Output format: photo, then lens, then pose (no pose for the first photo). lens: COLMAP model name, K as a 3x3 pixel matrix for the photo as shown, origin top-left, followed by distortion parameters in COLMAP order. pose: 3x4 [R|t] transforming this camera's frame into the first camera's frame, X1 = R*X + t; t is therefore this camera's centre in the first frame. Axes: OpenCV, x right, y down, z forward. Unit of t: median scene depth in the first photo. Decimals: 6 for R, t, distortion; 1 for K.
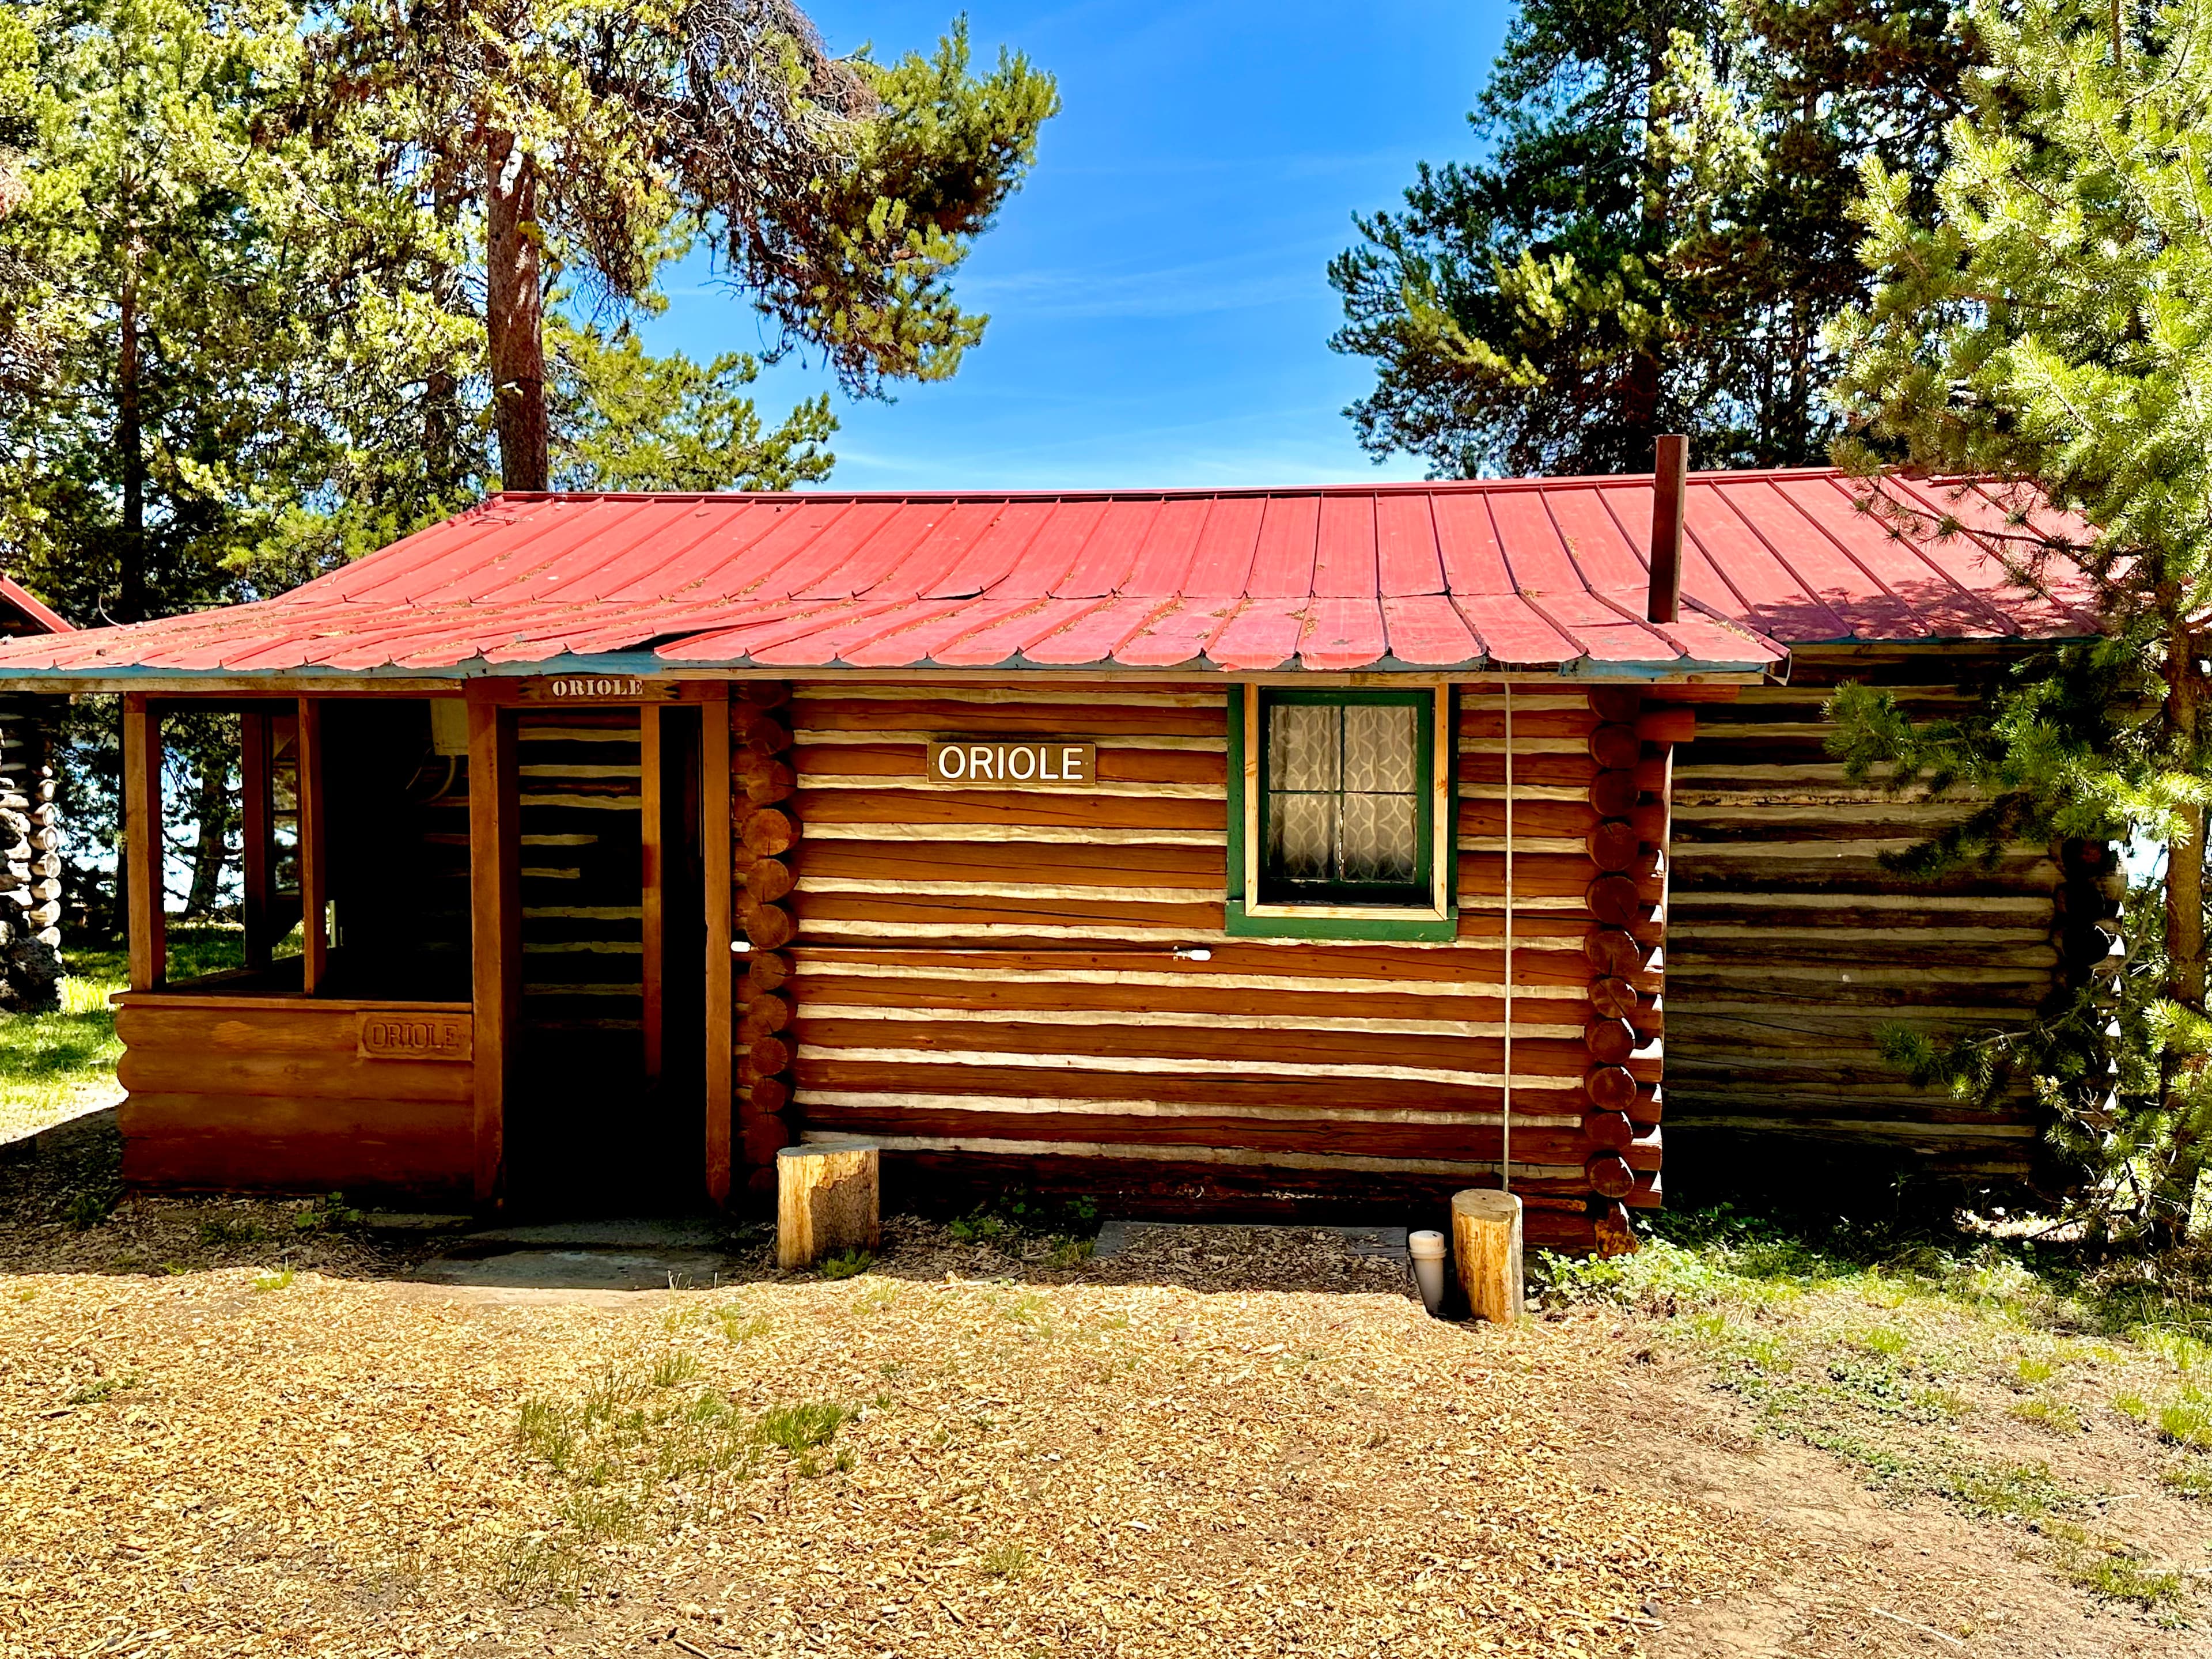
lens RADIAL K [[1848.1, 0, 1106.3], [0, 1848.1, 834.2], [0, 0, 1]] dist [0.107481, 0.003520]
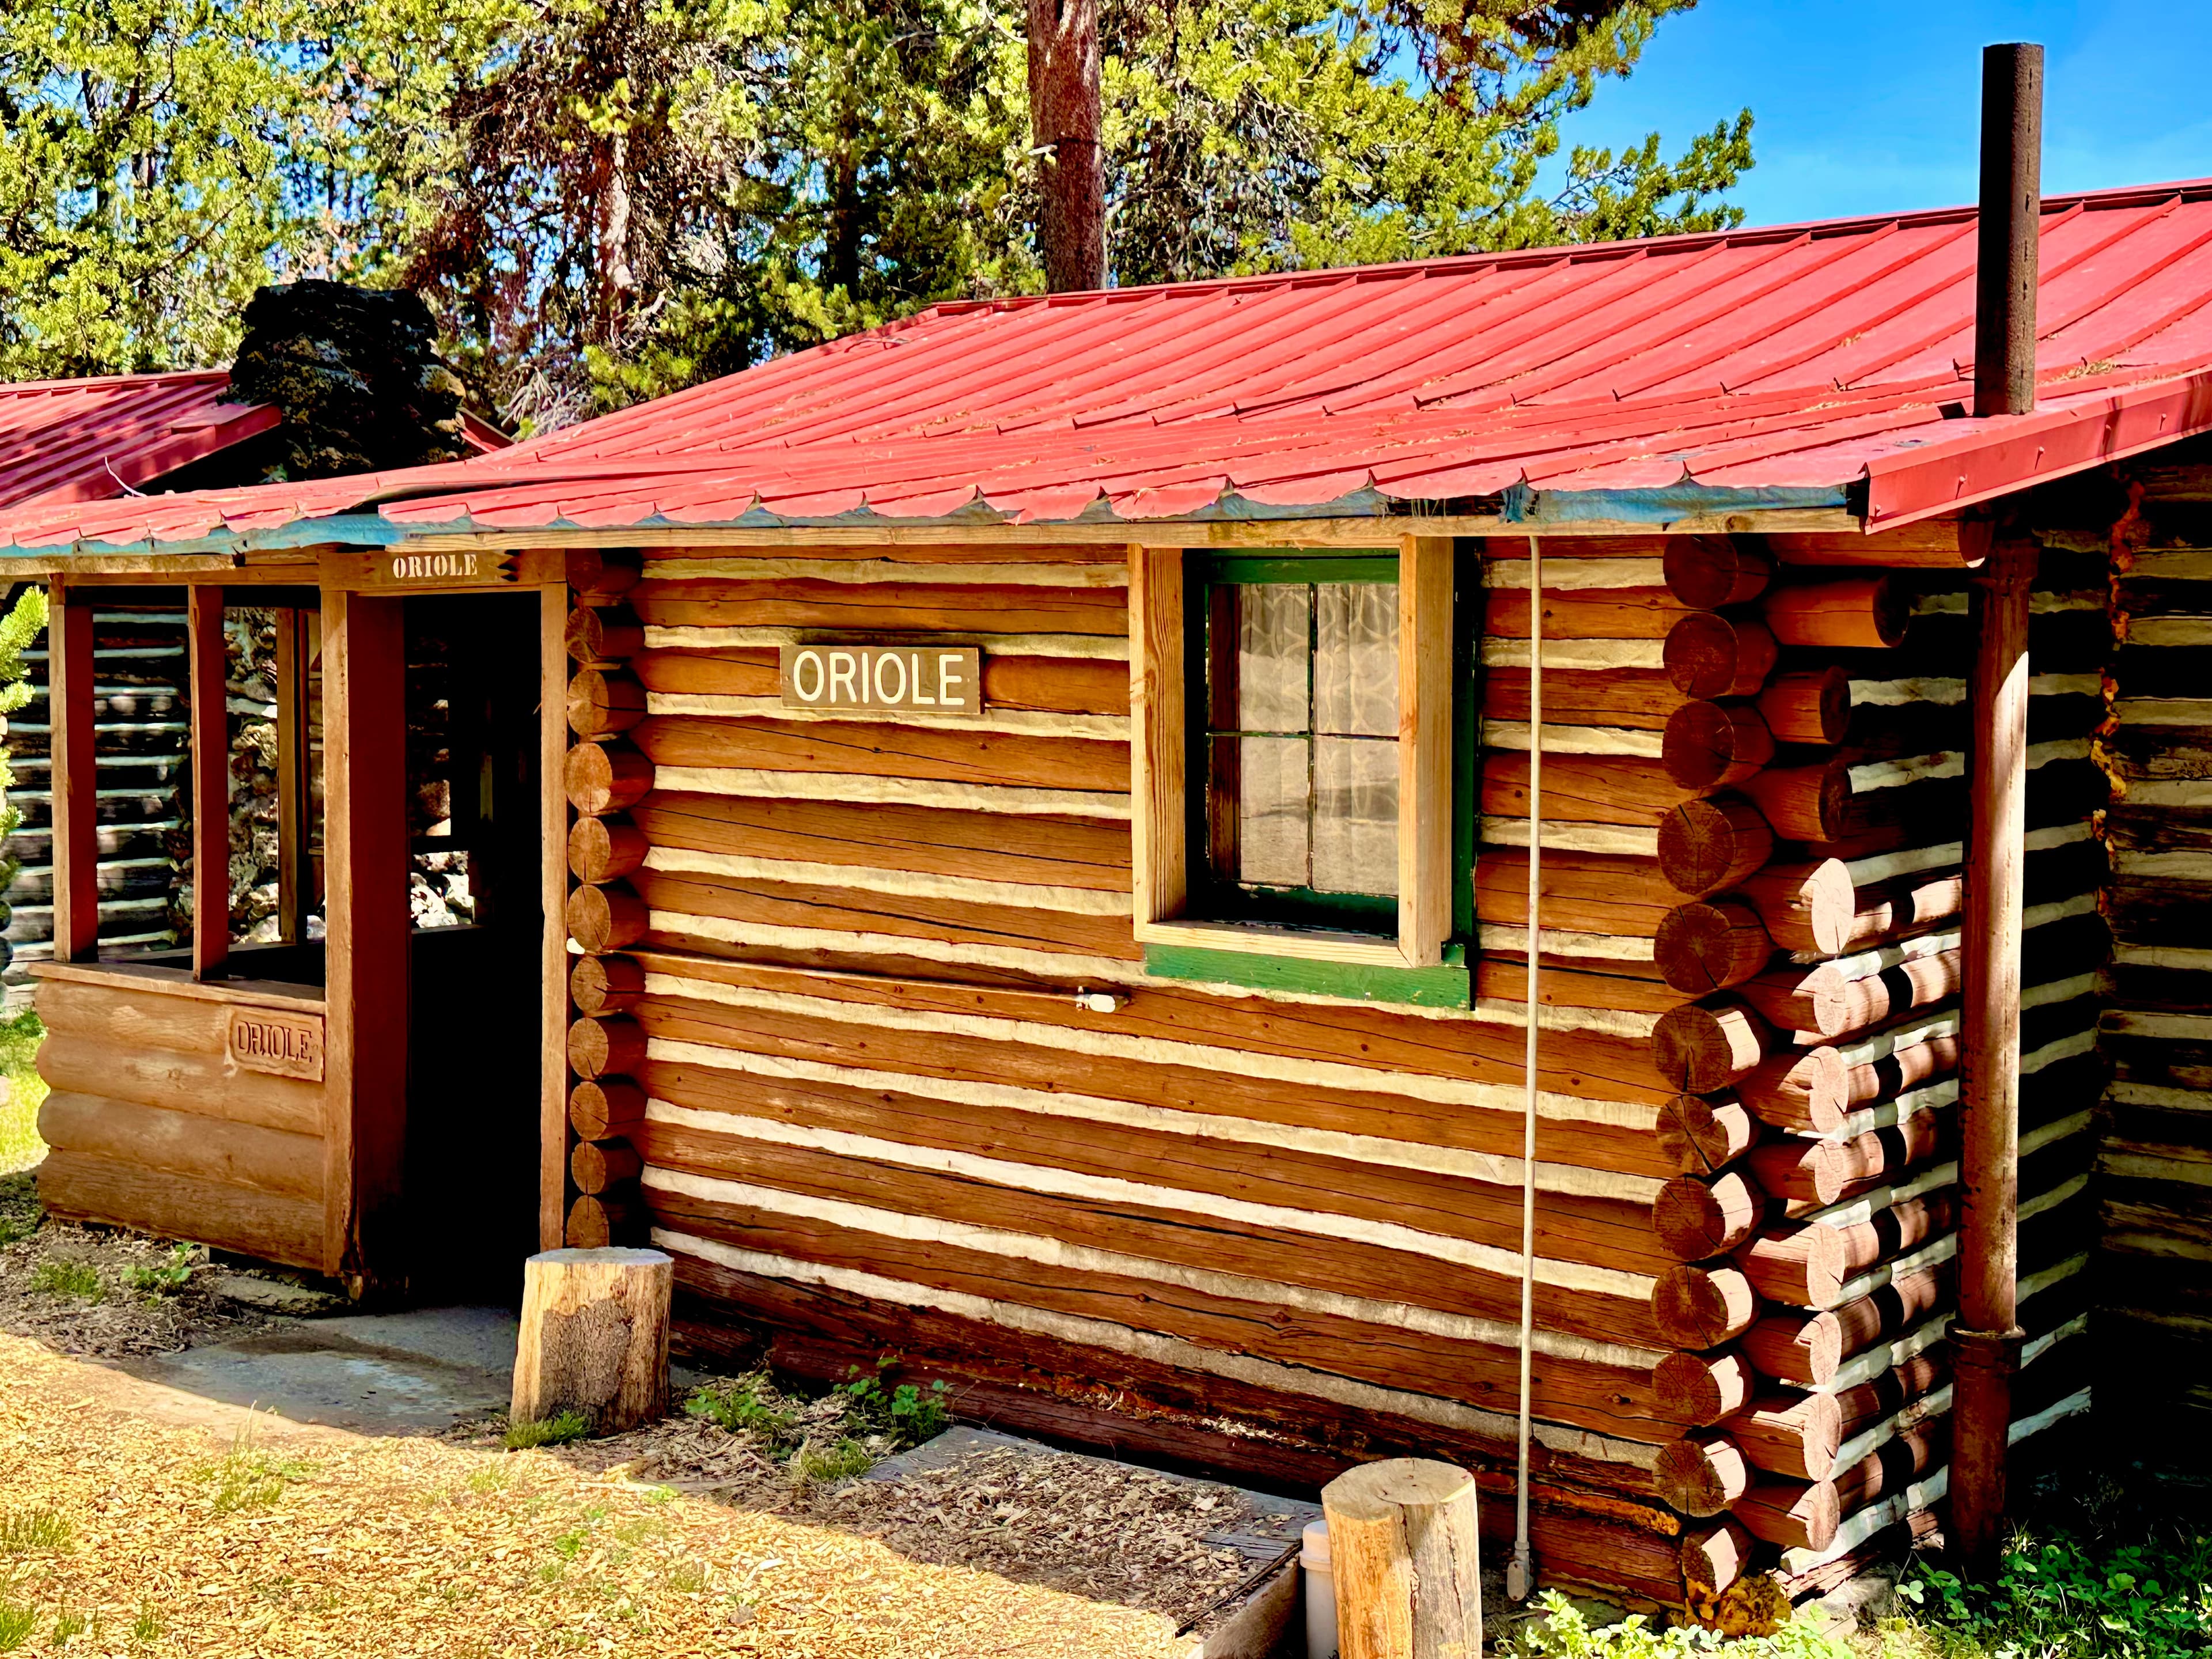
lens RADIAL K [[2766.9, 0, 1106.5], [0, 2766.9, 813.8], [0, 0, 1]] dist [0.085030, 0.000000]
pose [[0.864020, 0.033436, -0.502346, 0.490302], [-0.031642, 0.999426, 0.012097, -0.006256], [0.502462, 0.005444, 0.864582, 0.227550]]
